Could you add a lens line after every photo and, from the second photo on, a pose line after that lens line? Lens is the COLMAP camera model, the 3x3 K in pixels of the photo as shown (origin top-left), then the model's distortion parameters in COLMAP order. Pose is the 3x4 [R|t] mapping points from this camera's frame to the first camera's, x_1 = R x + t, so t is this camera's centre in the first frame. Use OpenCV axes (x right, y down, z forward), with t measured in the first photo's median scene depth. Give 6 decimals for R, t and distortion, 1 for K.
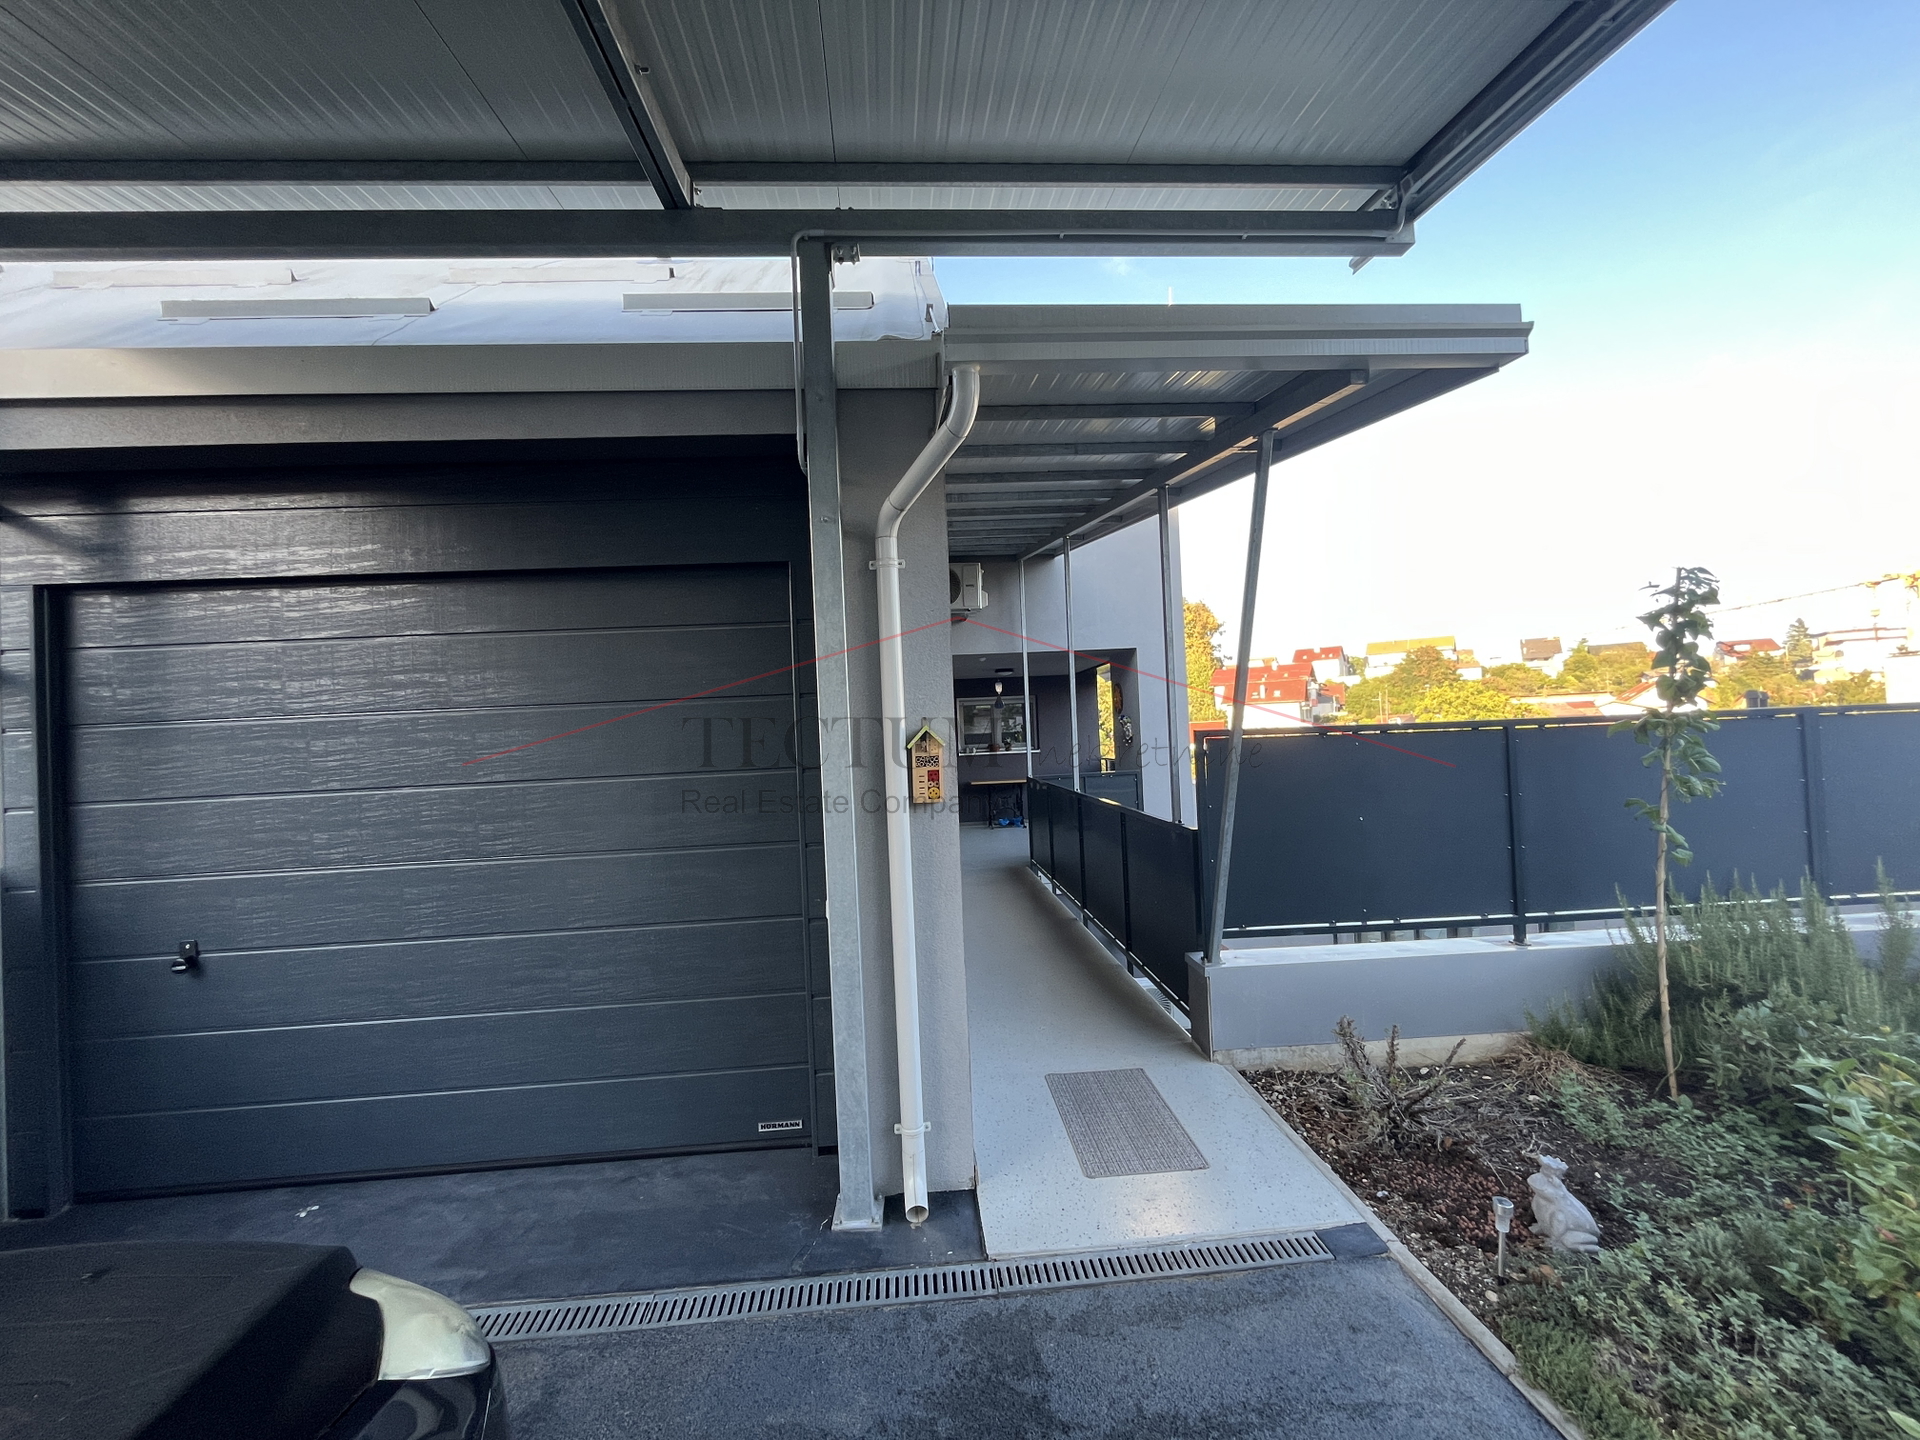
lens RADIAL K [[778.5, 0, 952.8], [0, 778.5, 717.5], [0, 0, 1]] dist [-0.001891, -0.000011]
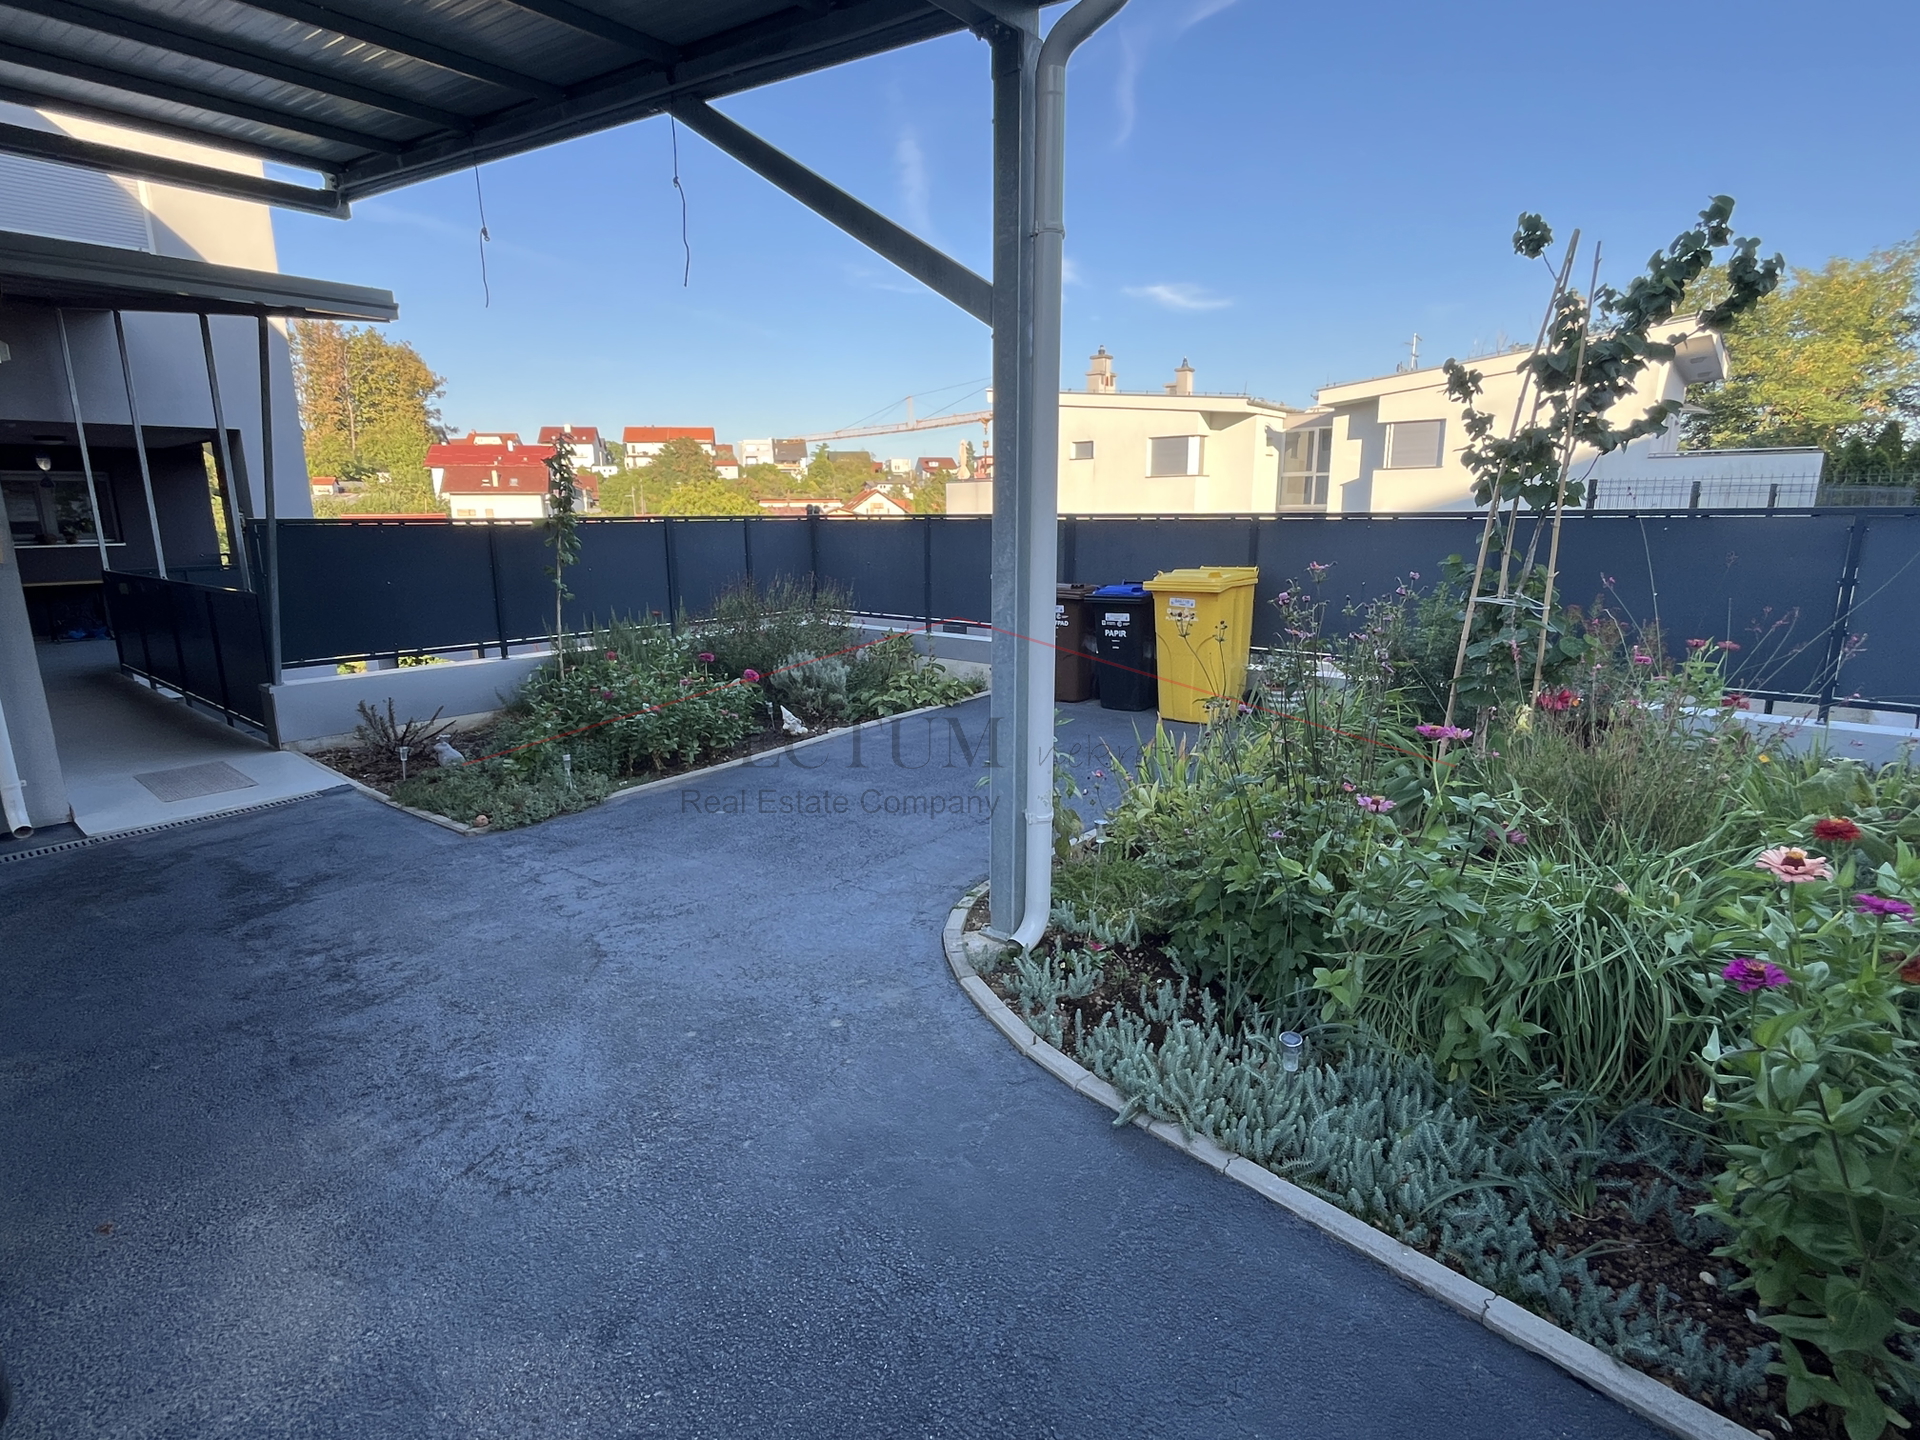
lens RADIAL K [[955.0, 0, 952.1], [0, 955.0, 716.1], [0, 0, 1]] dist [-0.003870, -0.001078]
pose [[0.691738, -0.116950, 0.712616, -0.070901], [-0.033813, 0.980472, 0.193731, -0.011471], [-0.721357, -0.158107, 0.674275, -1.236438]]
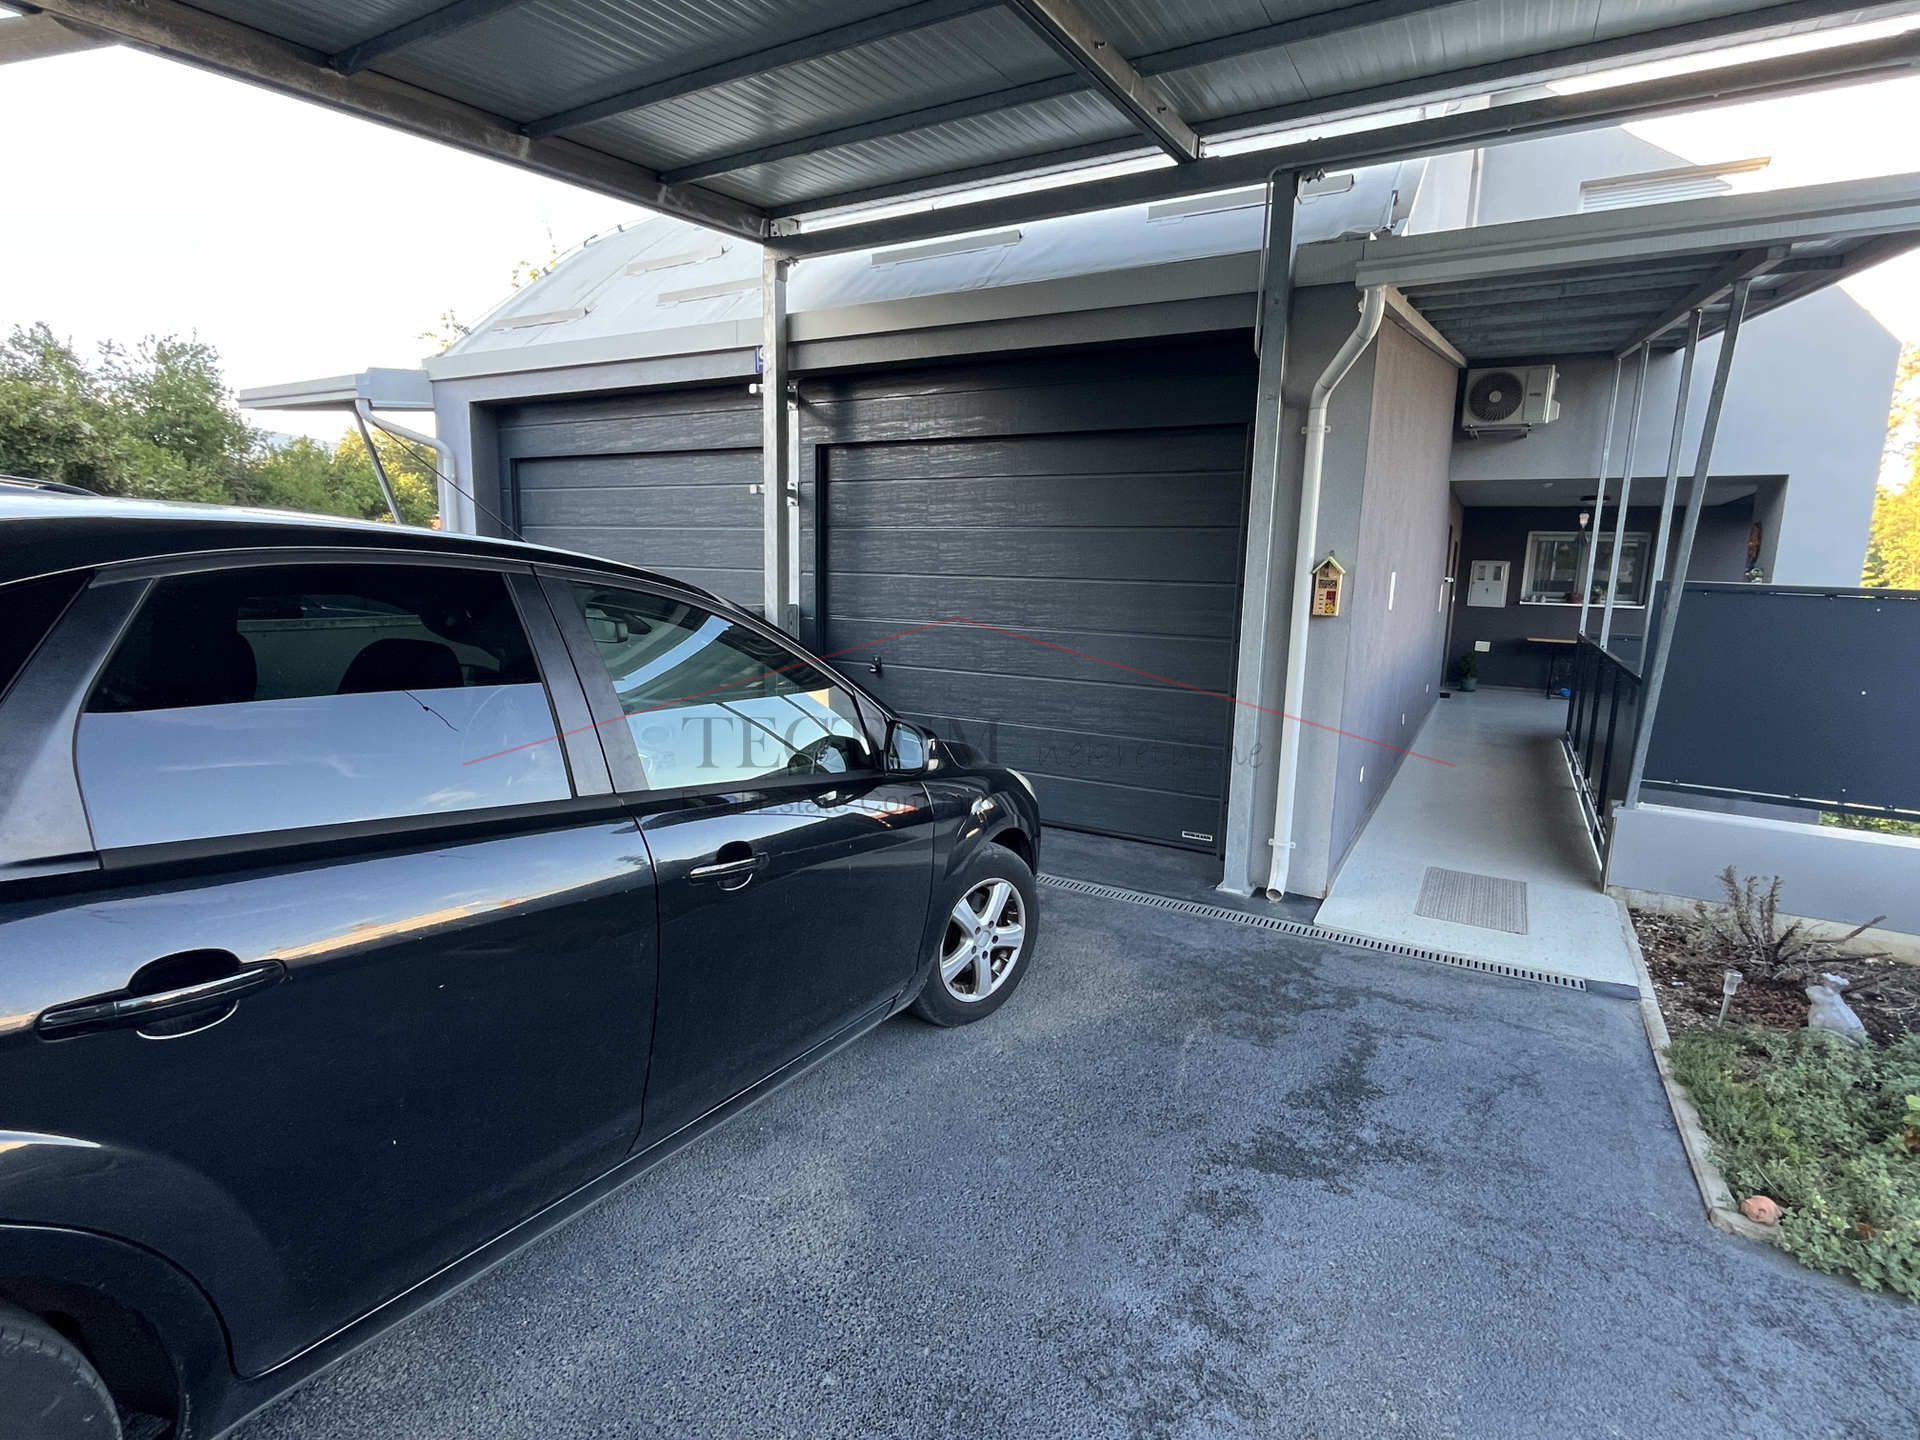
lens RADIAL K [[955.0, 0, 952.1], [0, 955.0, 716.1], [0, 0, 1]] dist [-0.003870, -0.001078]
pose [[0.828437, 0.152411, -0.538946, 0.289827], [-0.051349, 0.978878, 0.197890, -0.010527], [0.557723, -0.136265, 0.818765, -0.598021]]
